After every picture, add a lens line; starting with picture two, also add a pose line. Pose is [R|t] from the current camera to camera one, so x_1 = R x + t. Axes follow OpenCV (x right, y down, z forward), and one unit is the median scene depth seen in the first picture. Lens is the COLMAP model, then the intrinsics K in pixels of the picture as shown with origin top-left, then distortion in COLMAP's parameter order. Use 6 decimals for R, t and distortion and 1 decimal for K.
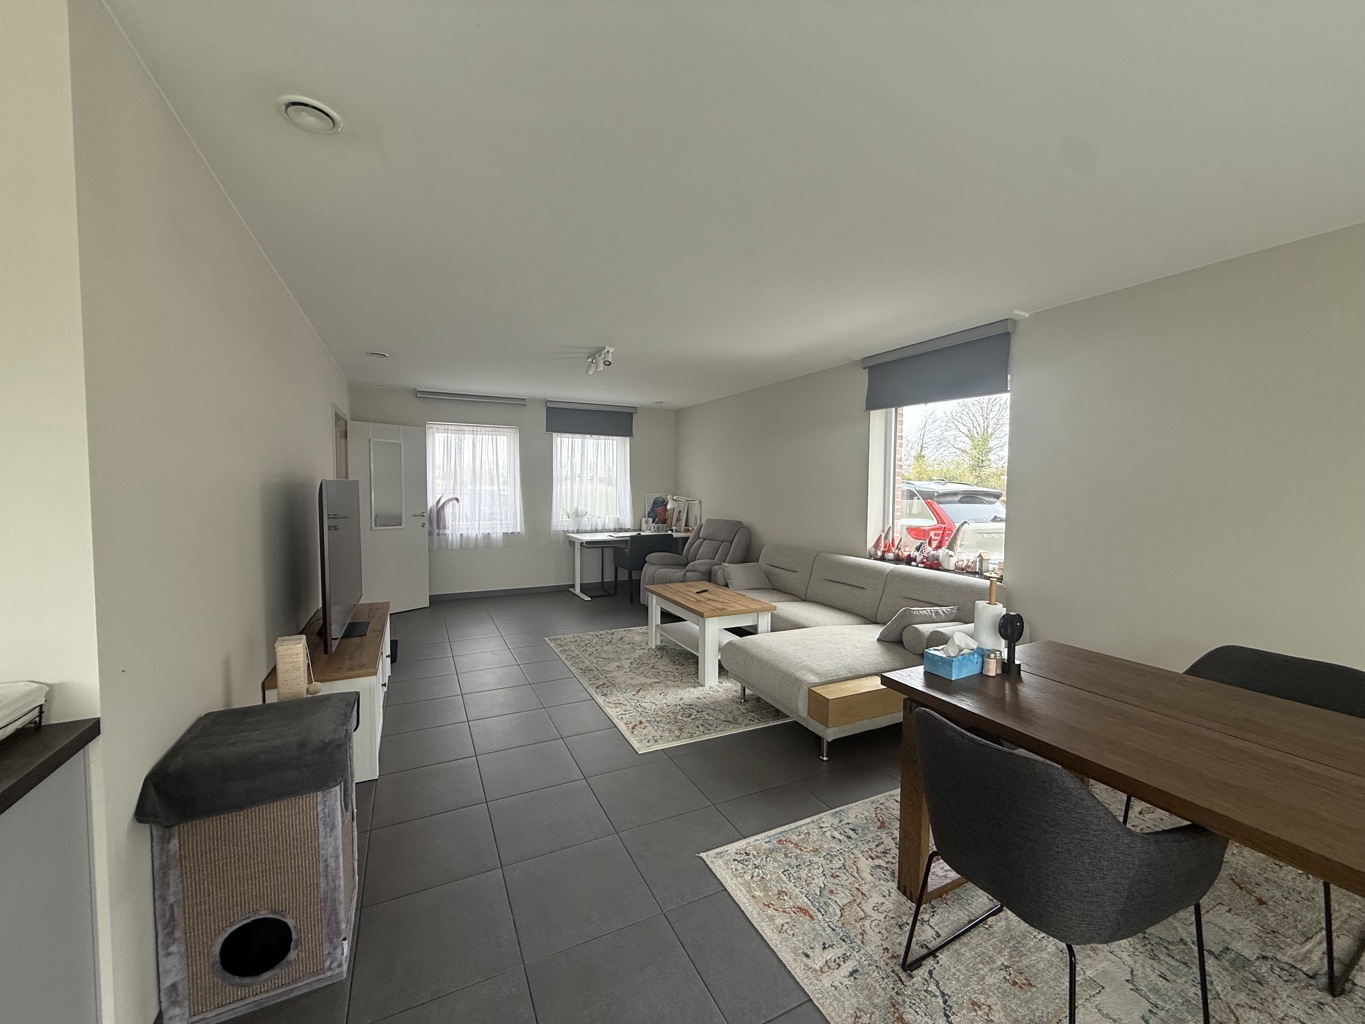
lens RADIAL K [[540.6, 0, 677.0], [0, 540.6, 512.1], [0, 0, 1]] dist [-0.000654, 0.000150]
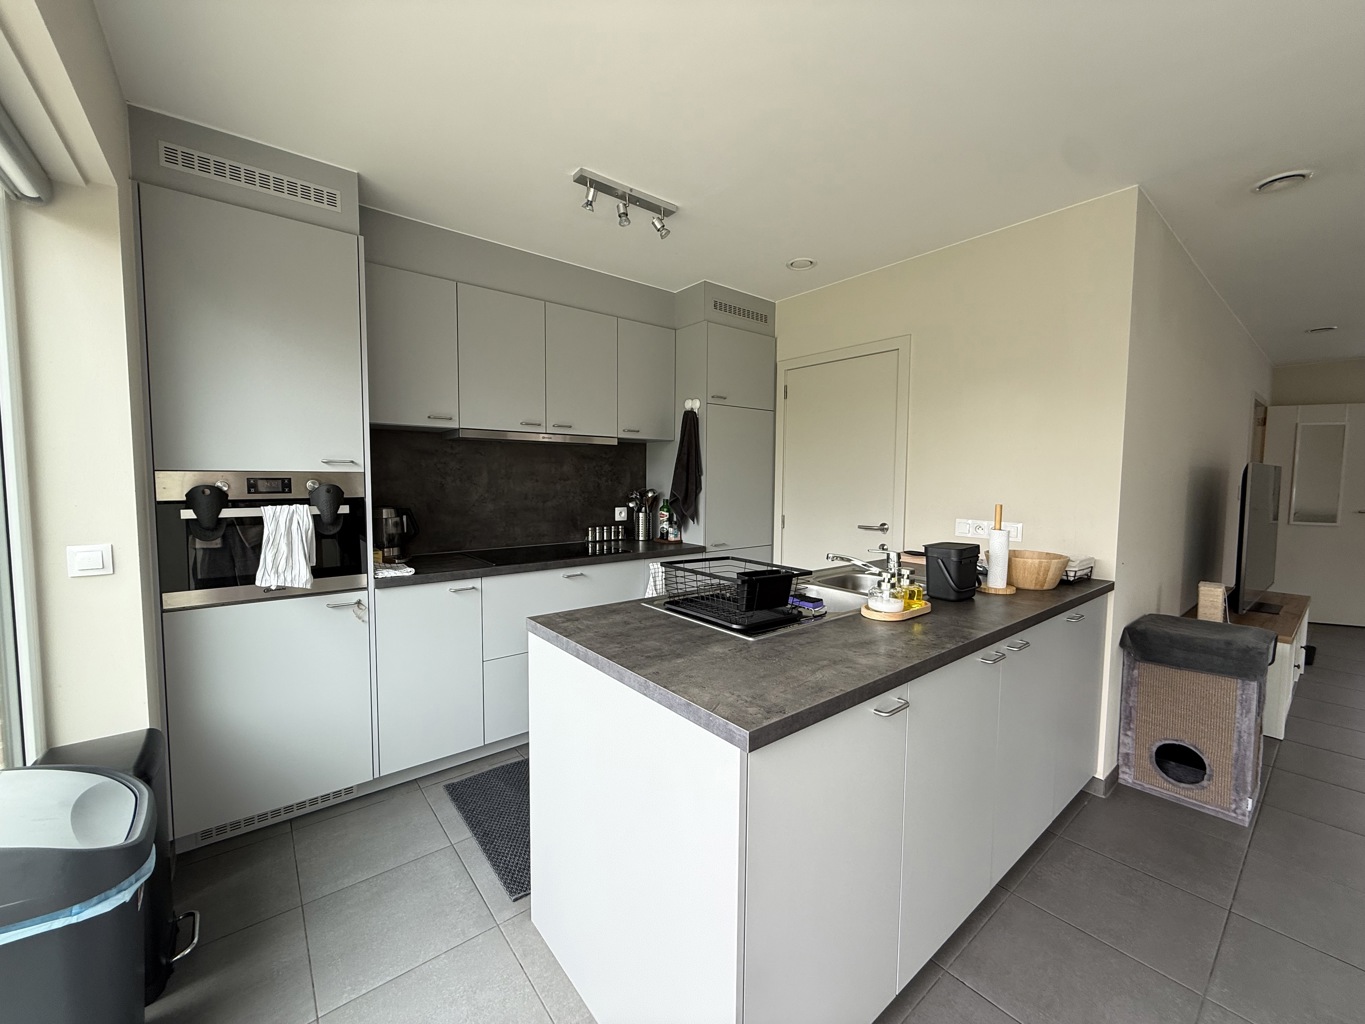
lens RADIAL K [[540.6, 0, 677.0], [0, 540.6, 512.1], [0, 0, 1]] dist [-0.000654, 0.000150]
pose [[0.214486, 0.057085, -0.975057, 0.359196], [-0.053662, 0.997472, 0.046593, 0.094128], [0.975252, 0.042329, 0.217007, -0.731257]]
